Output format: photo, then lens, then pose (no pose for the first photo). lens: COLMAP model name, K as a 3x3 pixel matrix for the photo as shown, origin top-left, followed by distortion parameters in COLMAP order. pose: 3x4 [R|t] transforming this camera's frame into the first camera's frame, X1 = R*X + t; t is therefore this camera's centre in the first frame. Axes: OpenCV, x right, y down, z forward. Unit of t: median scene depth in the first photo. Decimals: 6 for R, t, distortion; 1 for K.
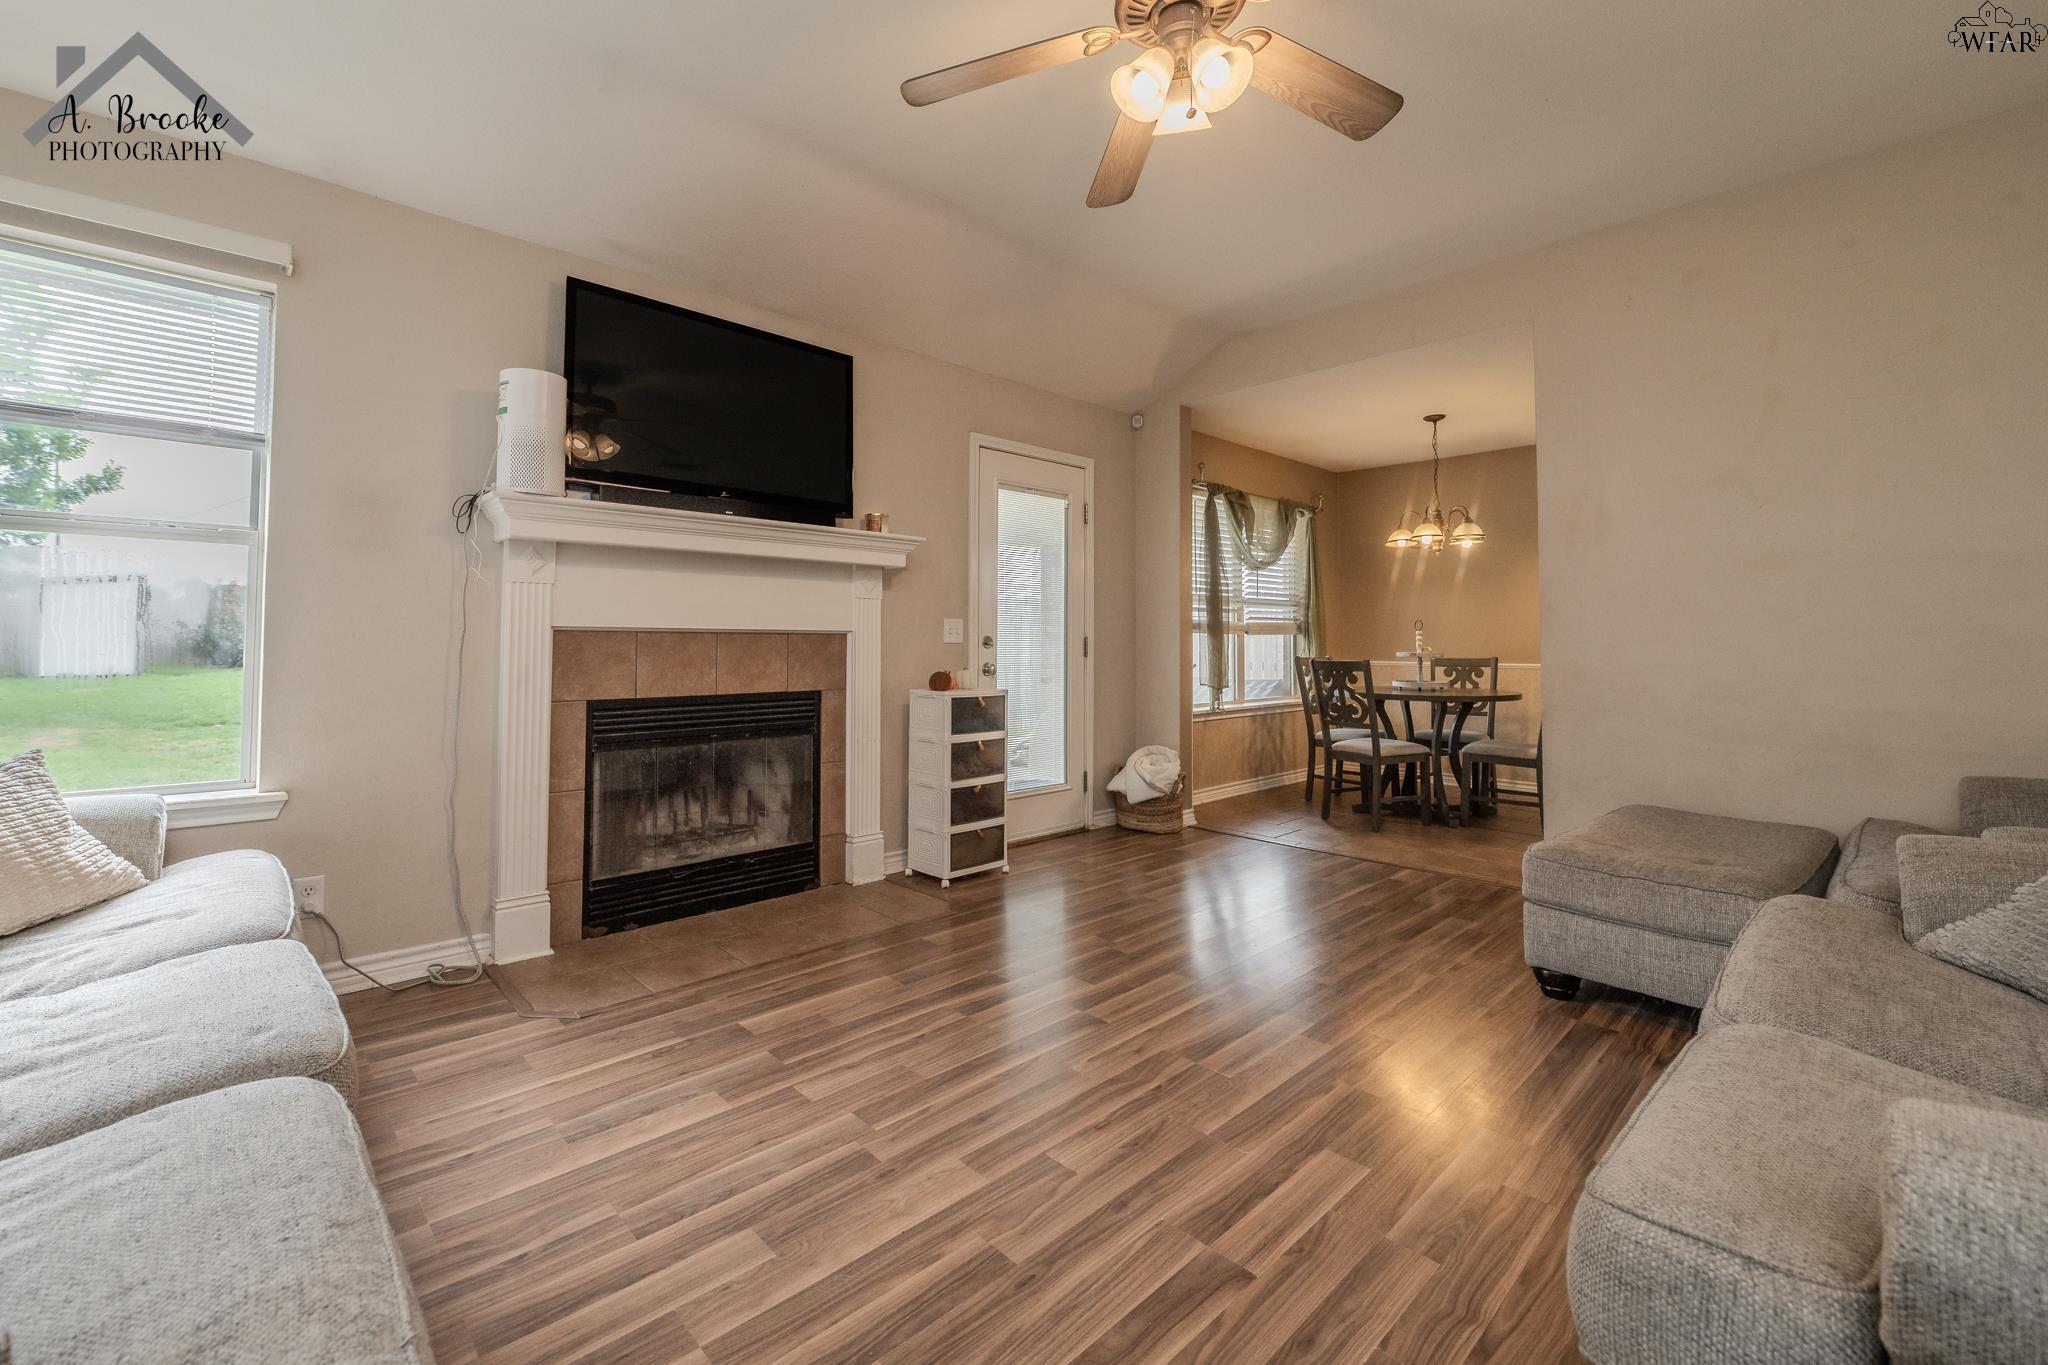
lens RADIAL K [[850.6, 0, 969.7], [0, 850.6, 620.6], [0, 0, 1]] dist [0.000821, 0.000136]
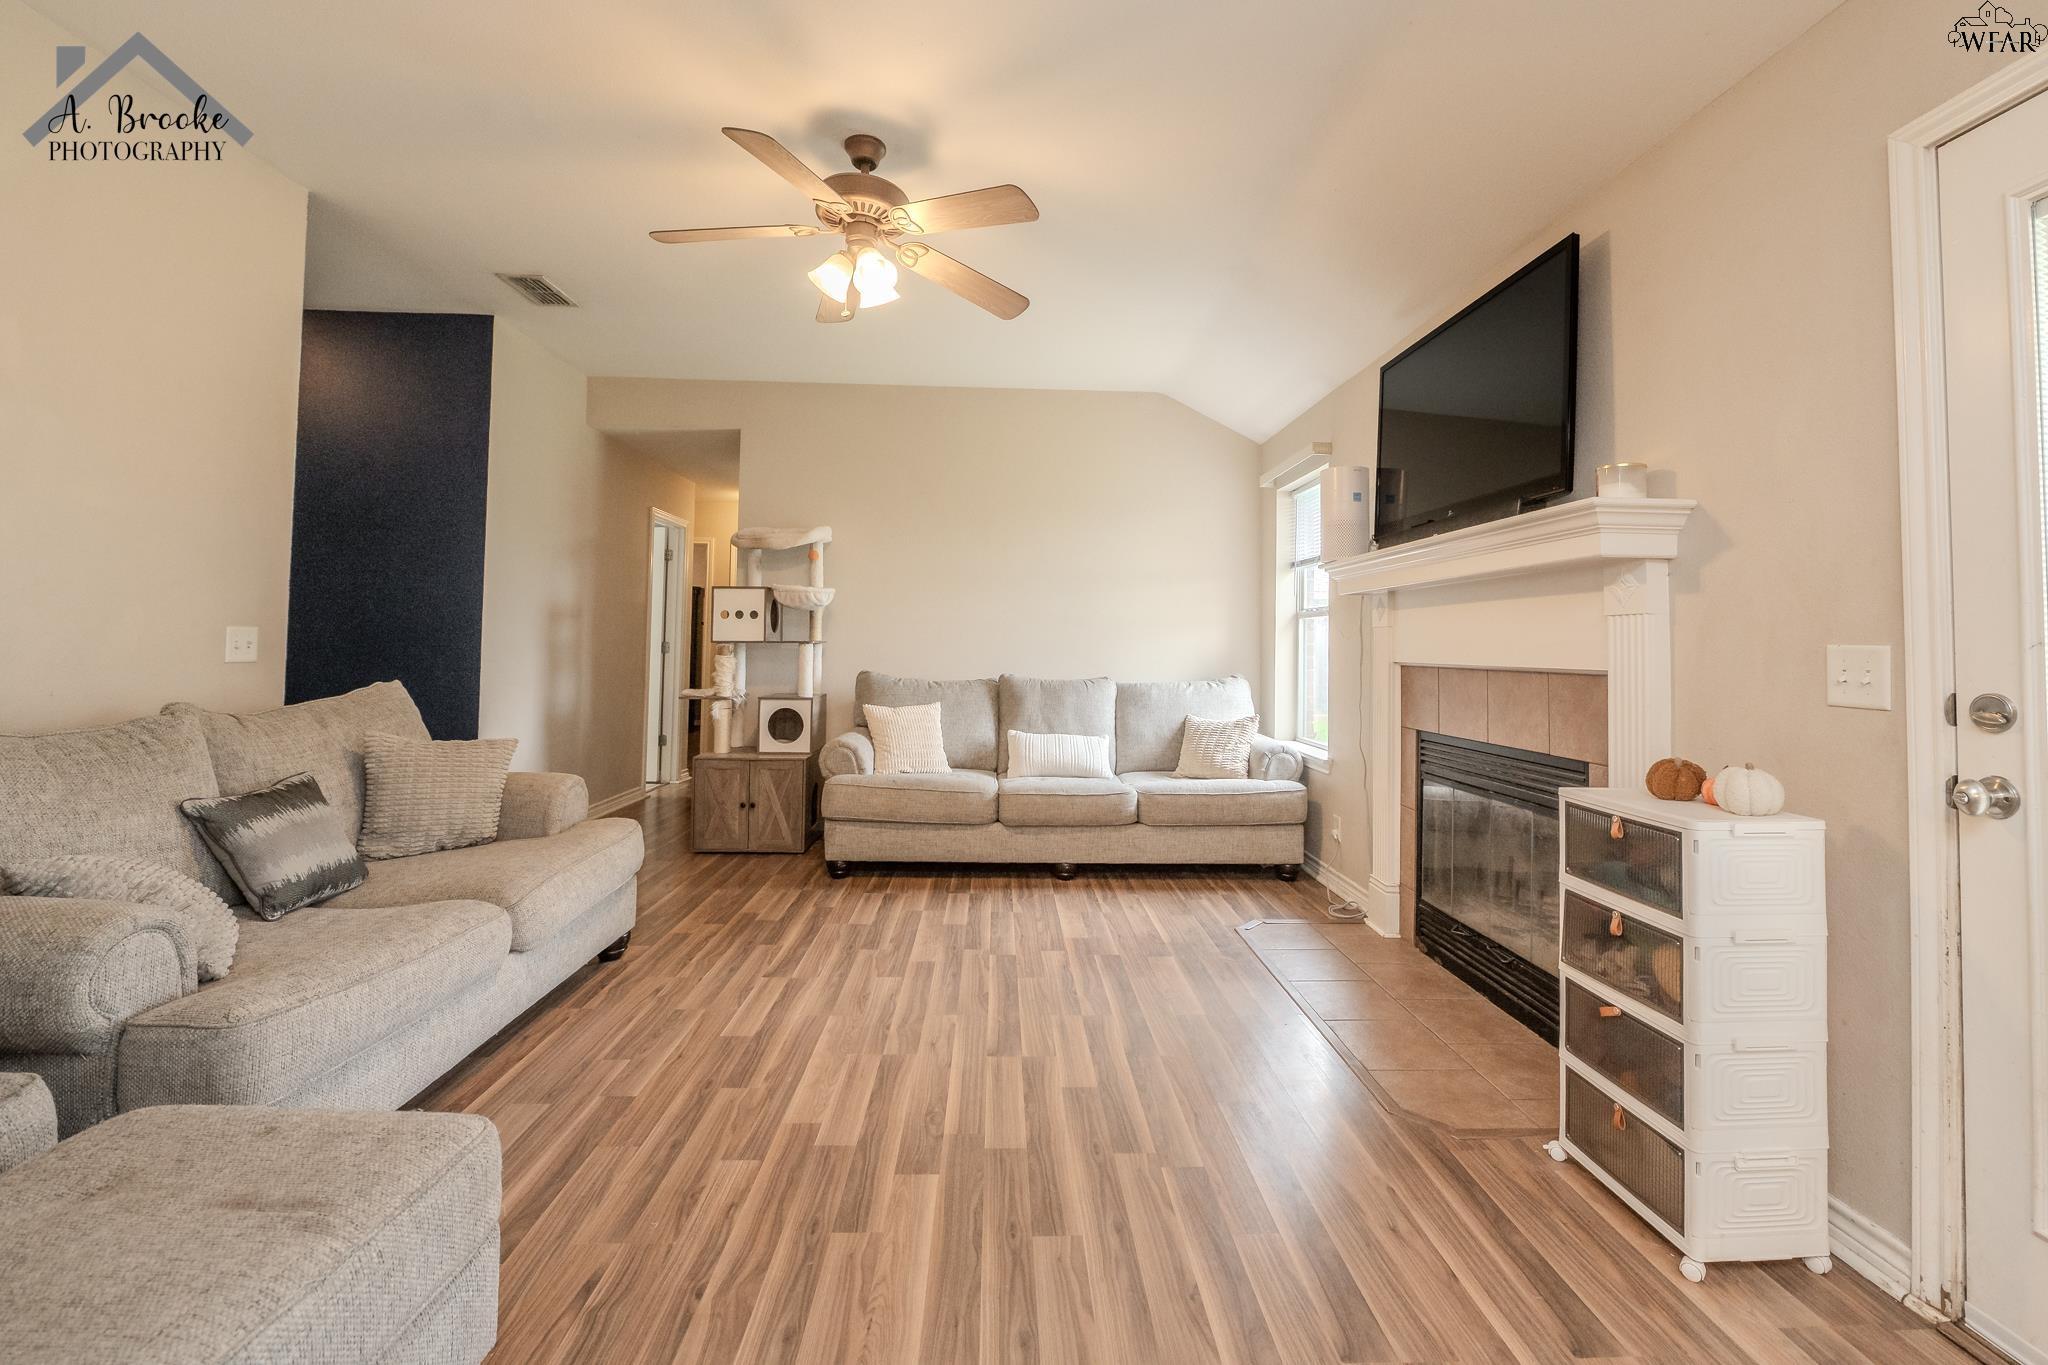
lens RADIAL K [[862.6, 0, 1024.4], [0, 862.6, 656.5], [0, 0, 1]] dist [0.000170, 0.000166]
pose [[-0.639994, -0.009556, -0.768321, 1.048108], [-0.004498, 0.999952, -0.008690, 0.017210], [0.768367, -0.002106, -0.640006, 1.925642]]
